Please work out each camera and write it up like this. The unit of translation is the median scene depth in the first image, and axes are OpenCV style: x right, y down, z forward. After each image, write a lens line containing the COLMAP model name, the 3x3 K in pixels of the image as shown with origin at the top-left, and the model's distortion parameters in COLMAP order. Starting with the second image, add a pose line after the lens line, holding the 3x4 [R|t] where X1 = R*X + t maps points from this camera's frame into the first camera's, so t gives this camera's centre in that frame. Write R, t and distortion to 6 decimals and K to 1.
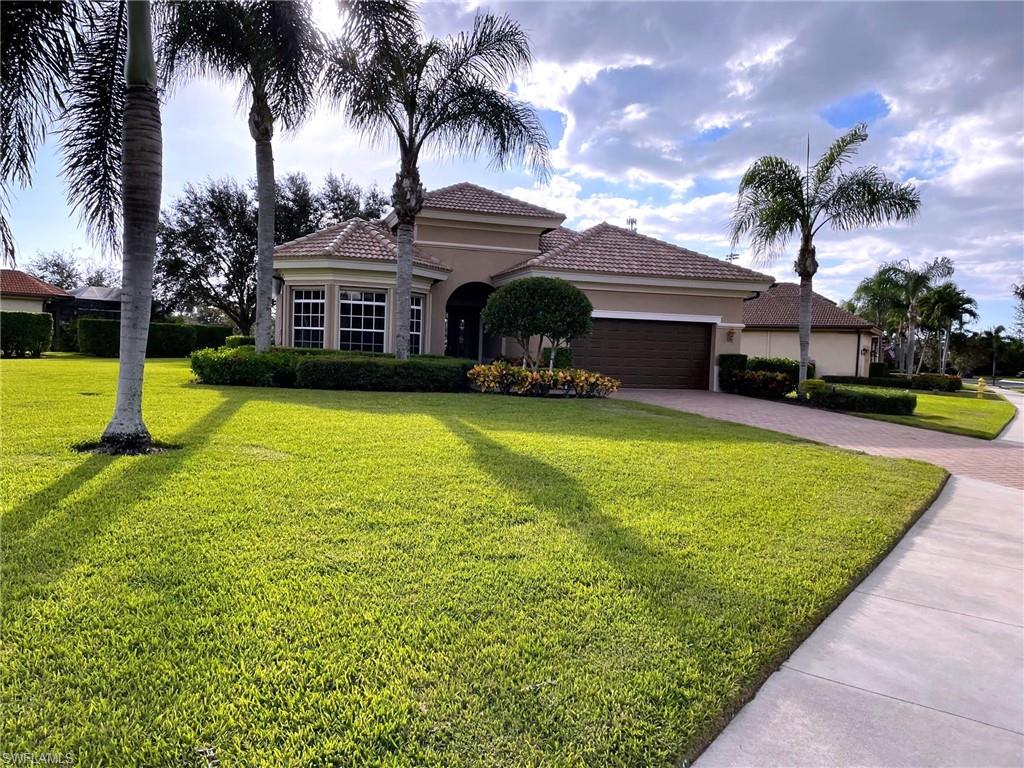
lens RADIAL K [[772.8, 0, 512.0], [0, 772.8, 384.0], [0, 0, 1]] dist [0.026073, 0.001865]
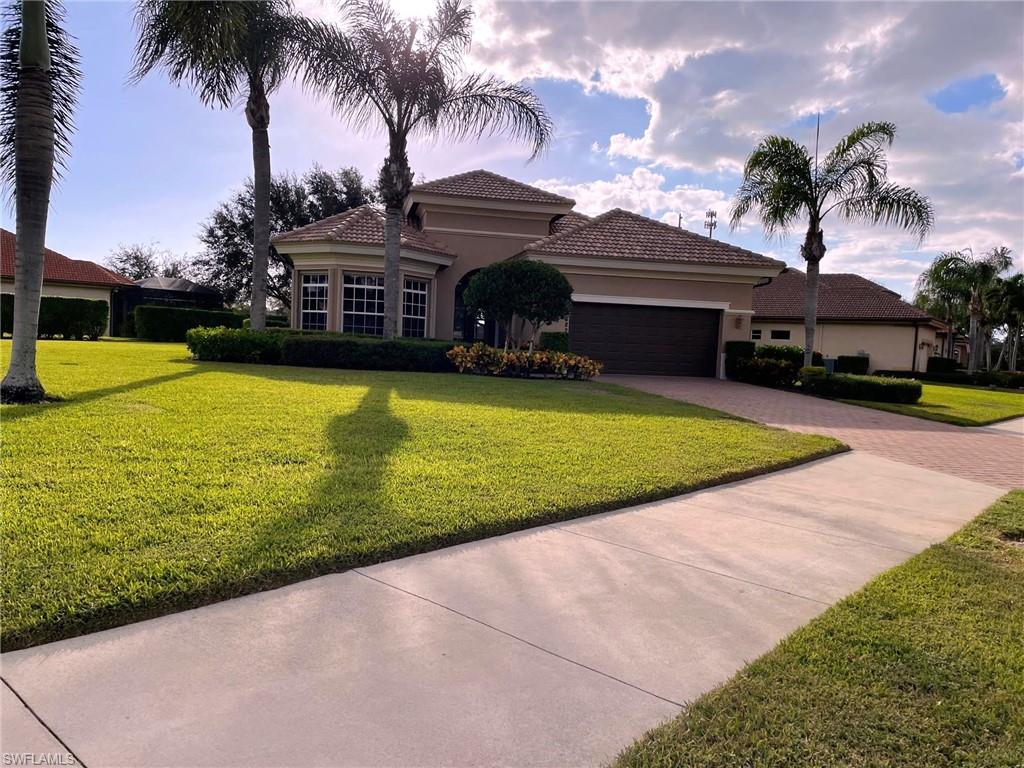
lens RADIAL K [[765.0, 0, 513.1], [0, 765.0, 426.8], [0, 0, 1]] dist [0.004149, -0.005751]
pose [[0.994465, 0.019860, -0.103175, 0.104906], [-0.013384, 0.997918, 0.063085, 0.013581], [0.104213, -0.061355, 0.992661, -0.008225]]
